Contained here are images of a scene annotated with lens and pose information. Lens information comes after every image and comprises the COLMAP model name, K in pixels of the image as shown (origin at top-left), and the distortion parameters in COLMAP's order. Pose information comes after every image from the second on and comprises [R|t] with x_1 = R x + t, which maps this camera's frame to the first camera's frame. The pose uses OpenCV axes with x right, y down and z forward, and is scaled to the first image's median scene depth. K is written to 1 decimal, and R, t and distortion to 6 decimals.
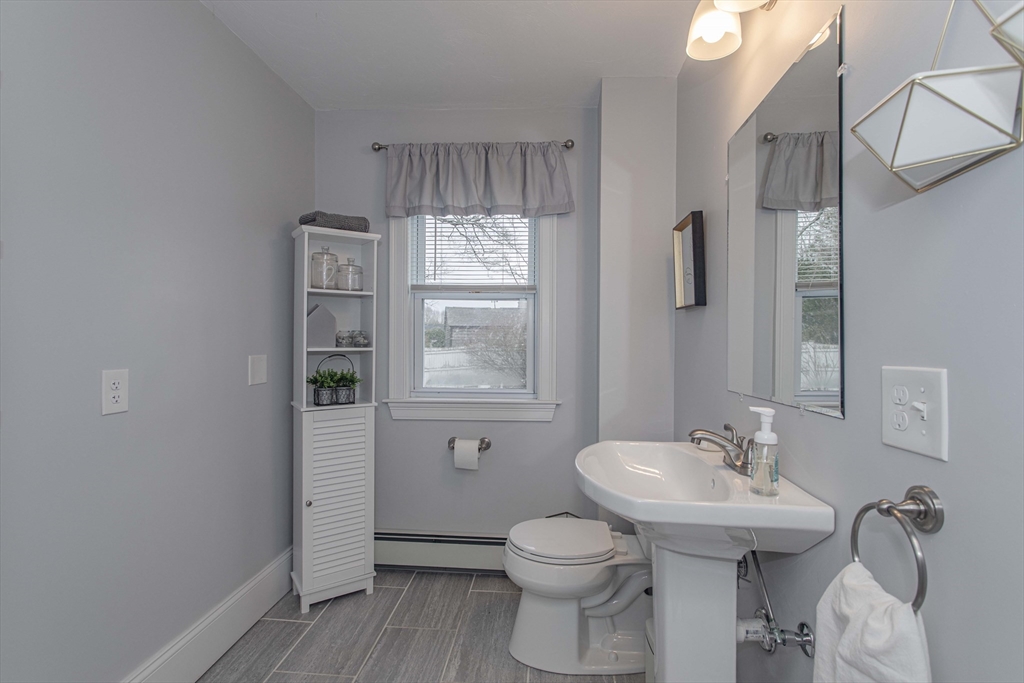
lens RADIAL K [[489.2, 0, 509.8], [0, 489.2, 346.2], [0, 0, 1]] dist [0.001523, 0.000823]
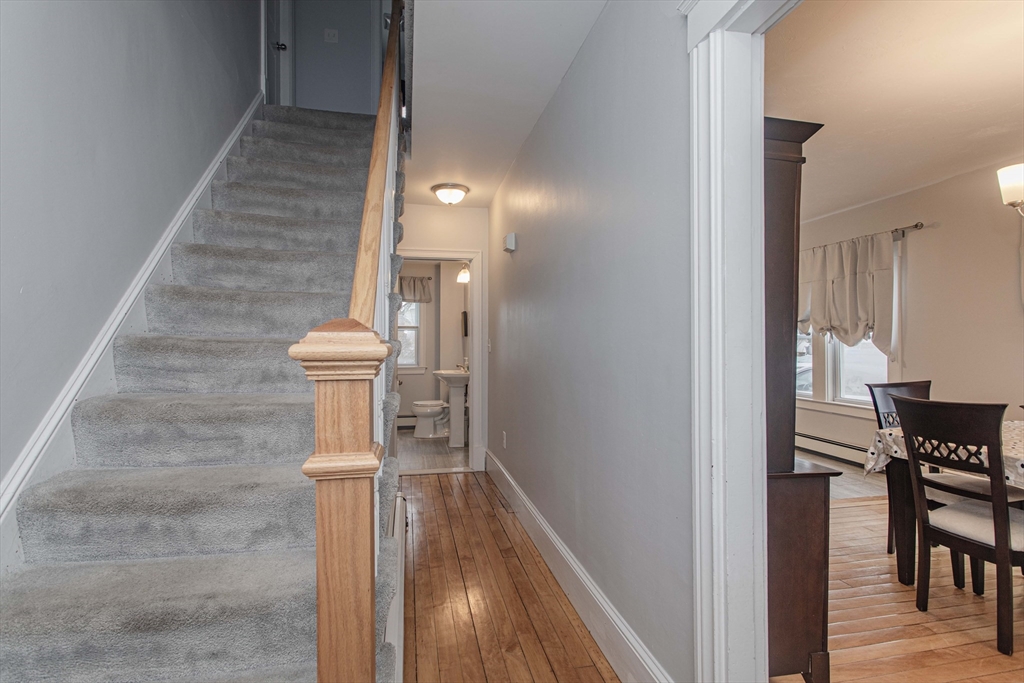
lens RADIAL K [[489.2, 0, 512.0], [0, 489.2, 346.3], [0, 0, 1]] dist [0.001523, 0.000823]
pose [[0.958237, -0.004231, 0.285945, -0.245643], [0.005268, 0.999982, -0.002856, 0.003889], [-0.285927, 0.004243, 0.958242, -1.926229]]
